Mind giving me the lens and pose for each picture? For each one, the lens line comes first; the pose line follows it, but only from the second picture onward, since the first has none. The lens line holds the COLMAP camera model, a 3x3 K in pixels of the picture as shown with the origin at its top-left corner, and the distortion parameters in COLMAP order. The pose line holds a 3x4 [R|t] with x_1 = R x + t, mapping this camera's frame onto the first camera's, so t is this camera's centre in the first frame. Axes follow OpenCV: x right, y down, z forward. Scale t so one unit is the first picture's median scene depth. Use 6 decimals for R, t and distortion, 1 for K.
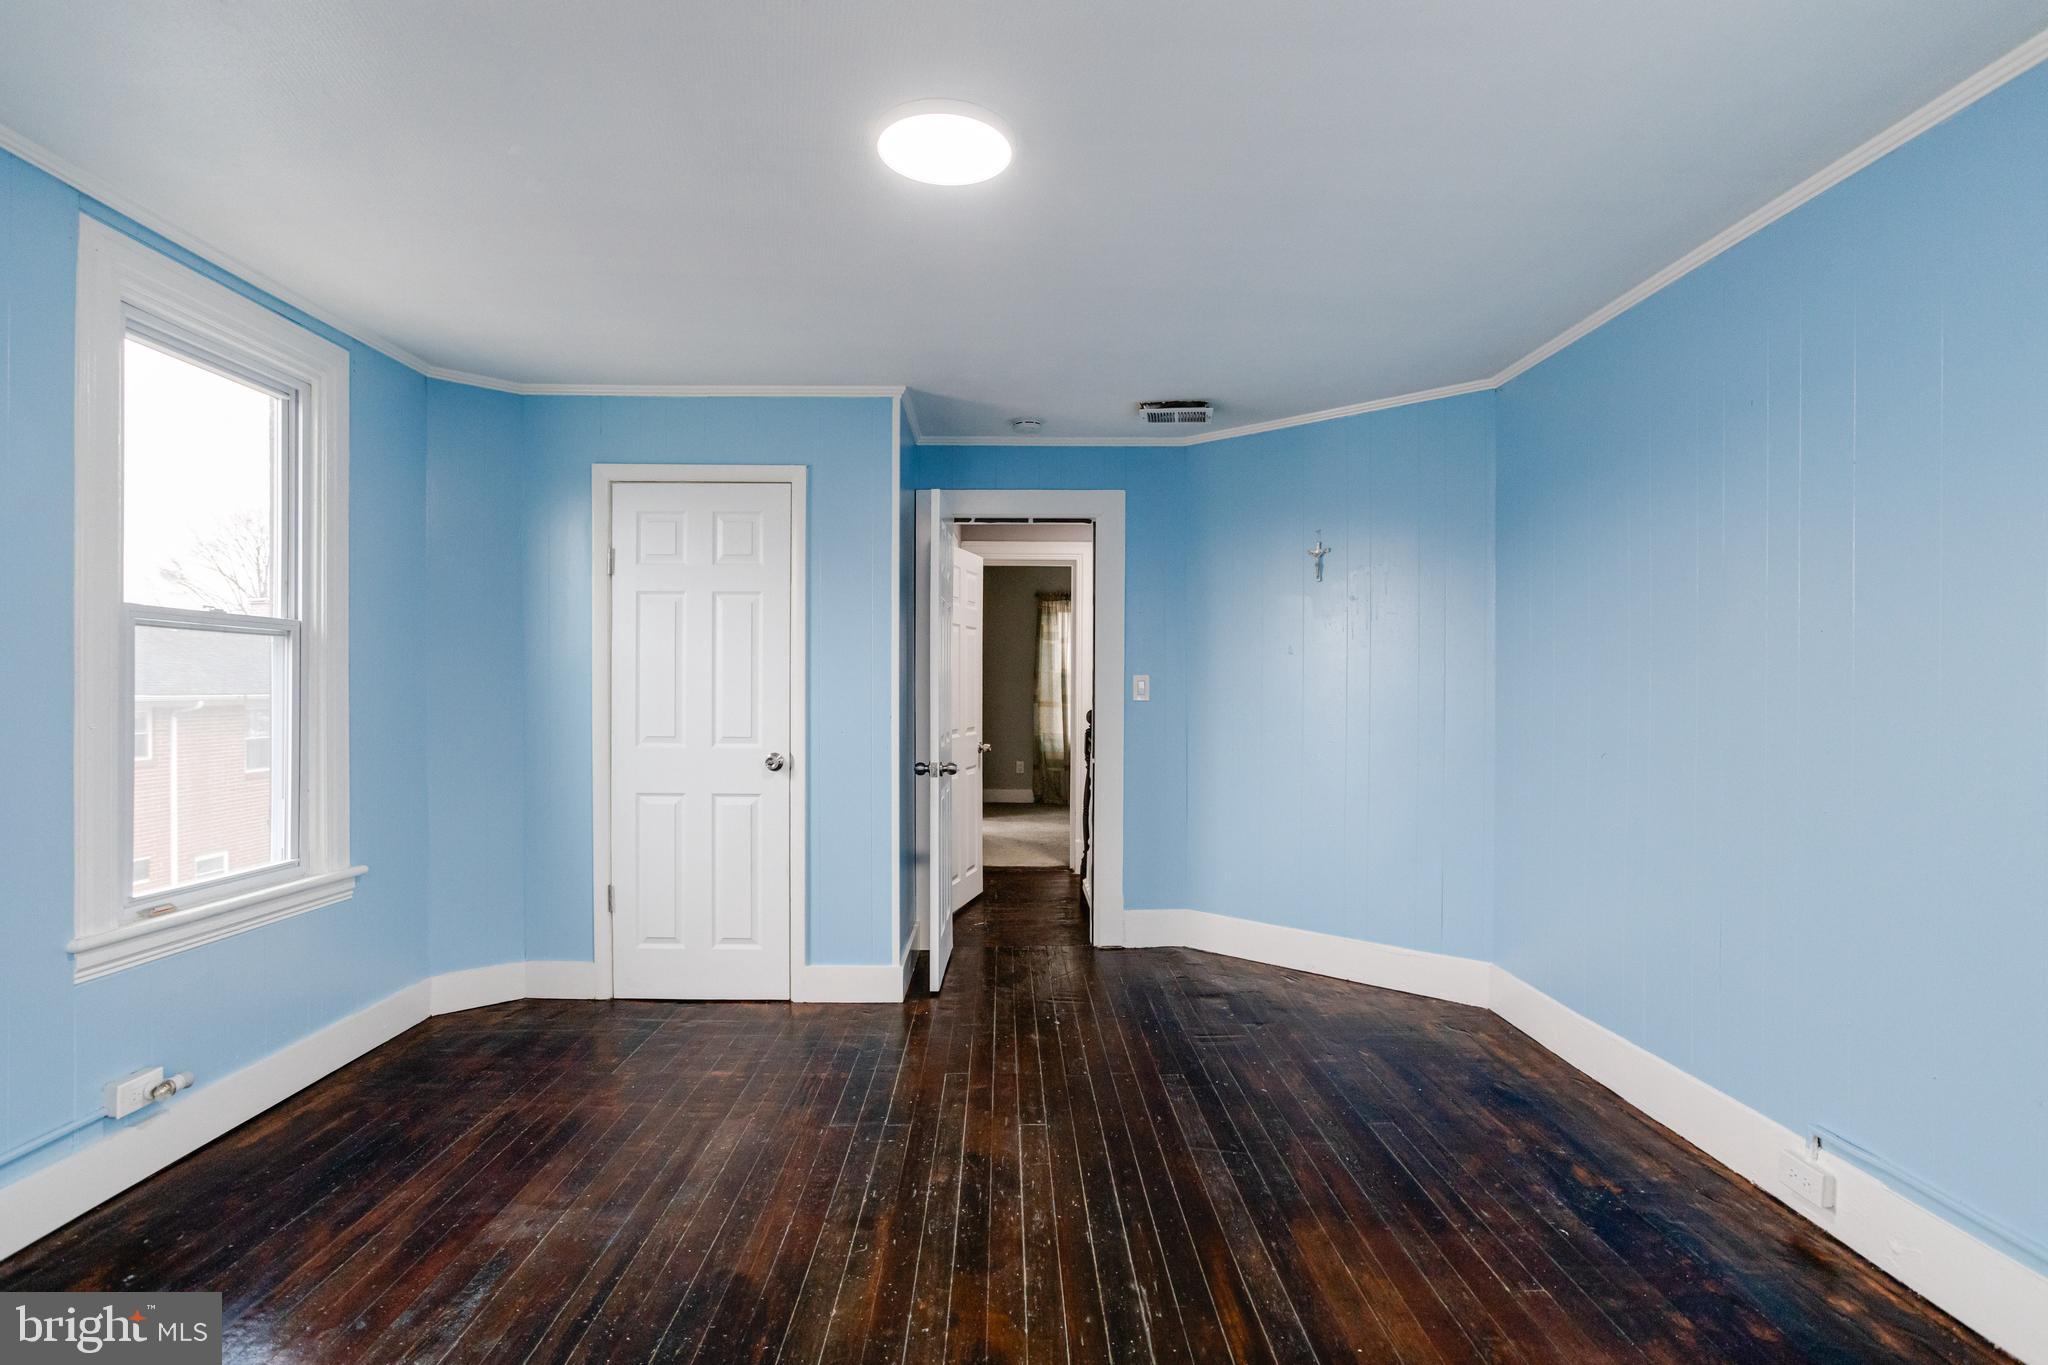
lens RADIAL K [[1024.6, 0, 1072.3], [0, 1024.6, 692.7], [0, 0, 1]] dist [-0.036712, 0.020373]
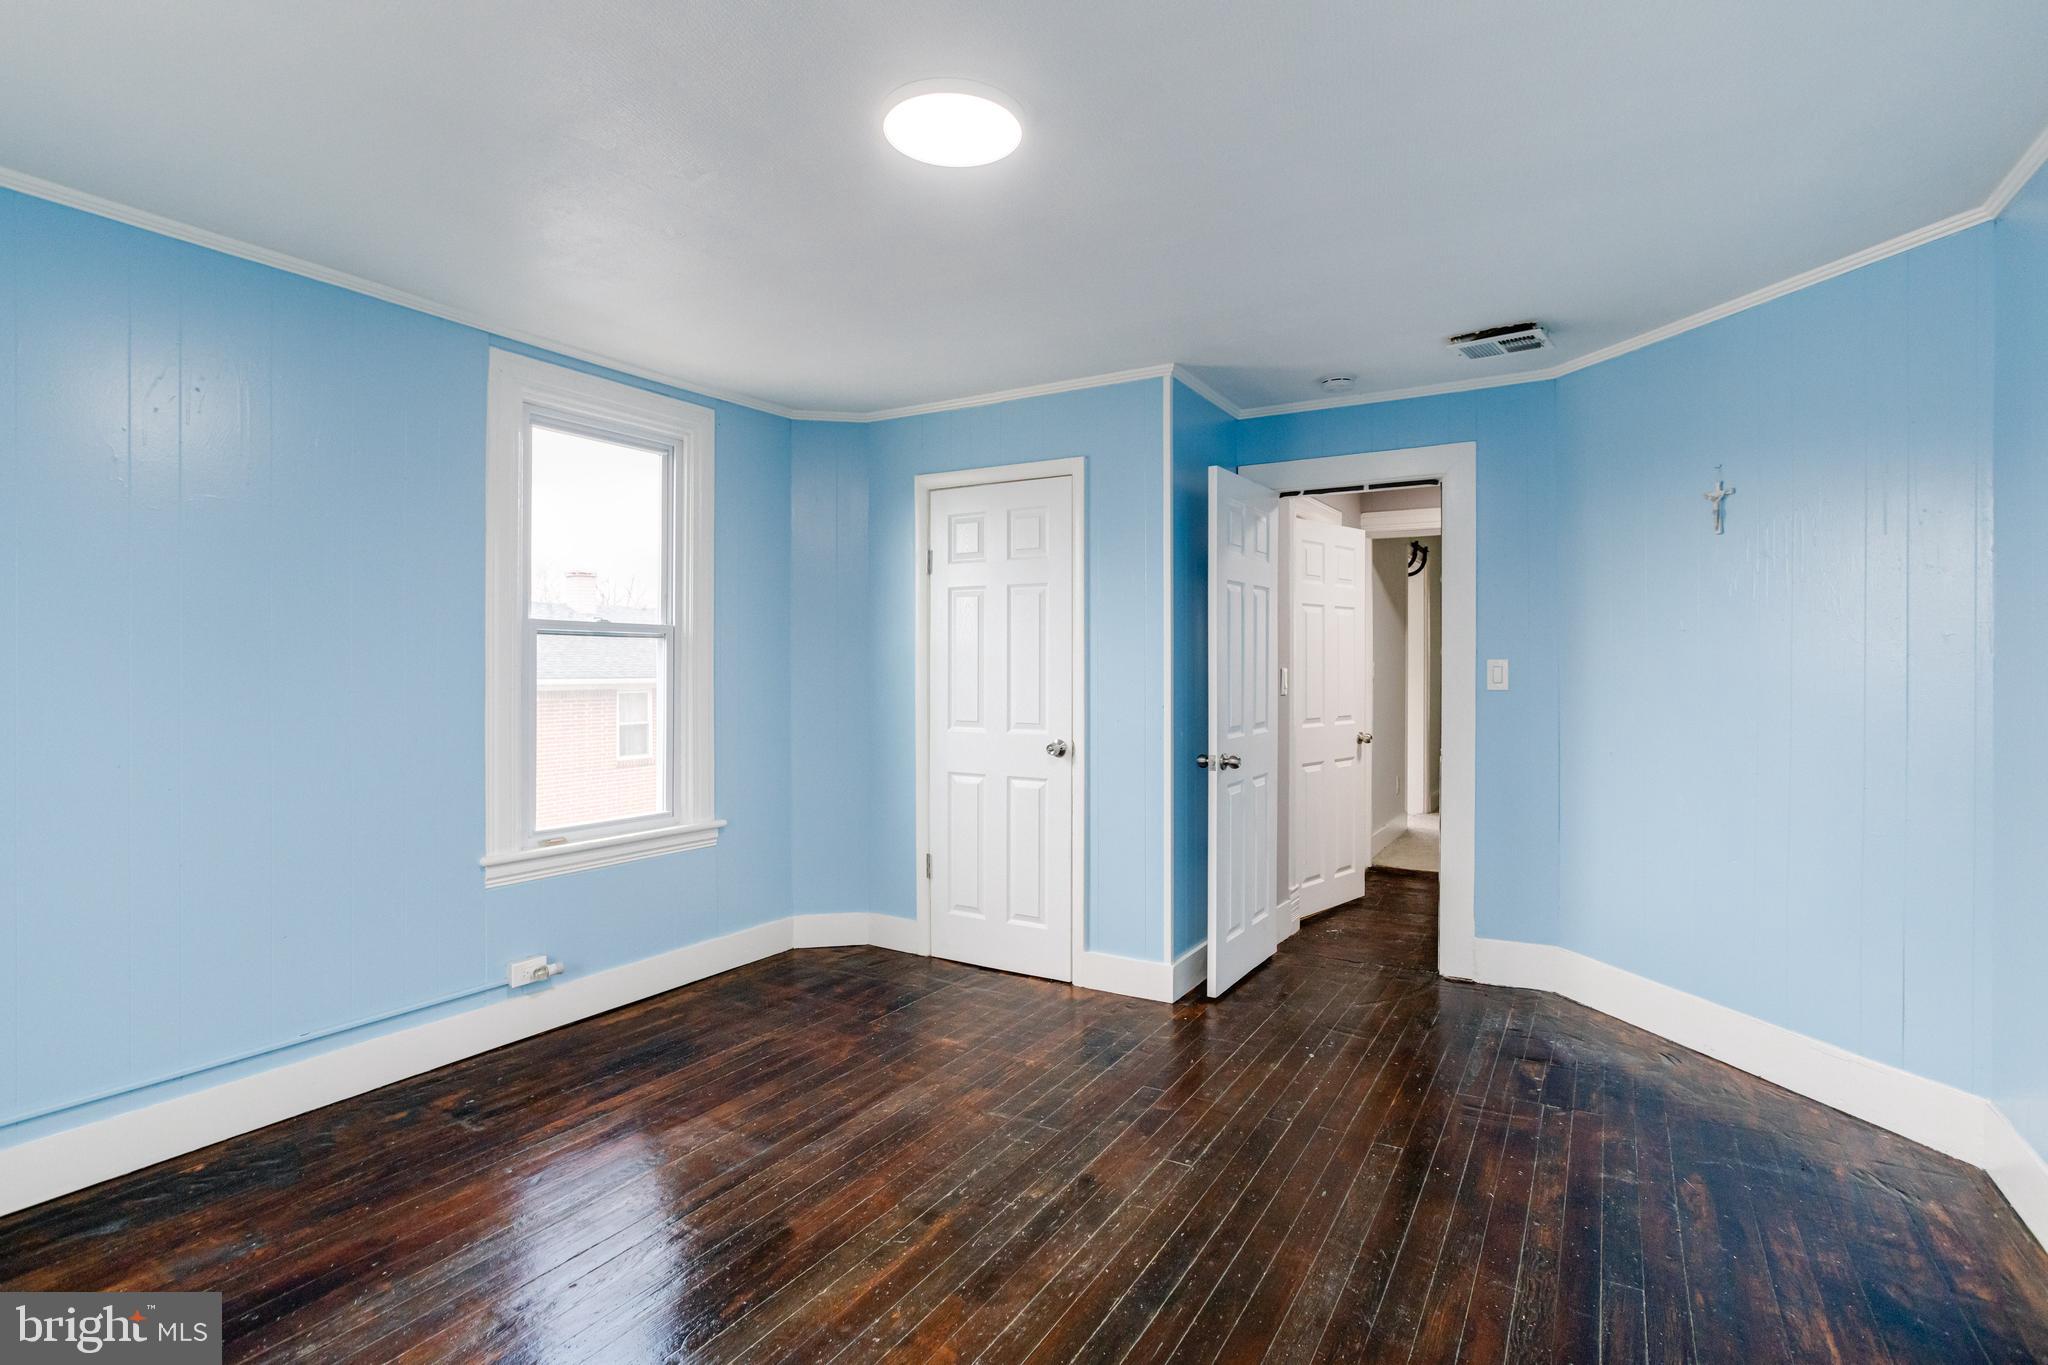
lens RADIAL K [[1024.6, 0, 1054.5], [0, 1024.6, 668.4], [0, 0, 1]] dist [-0.036712, 0.020373]
pose [[0.841426, -0.001212, -0.540370, 0.280846], [0.000071, 0.999998, -0.002133, -0.011214], [0.540372, 0.001756, 0.841425, 0.139906]]
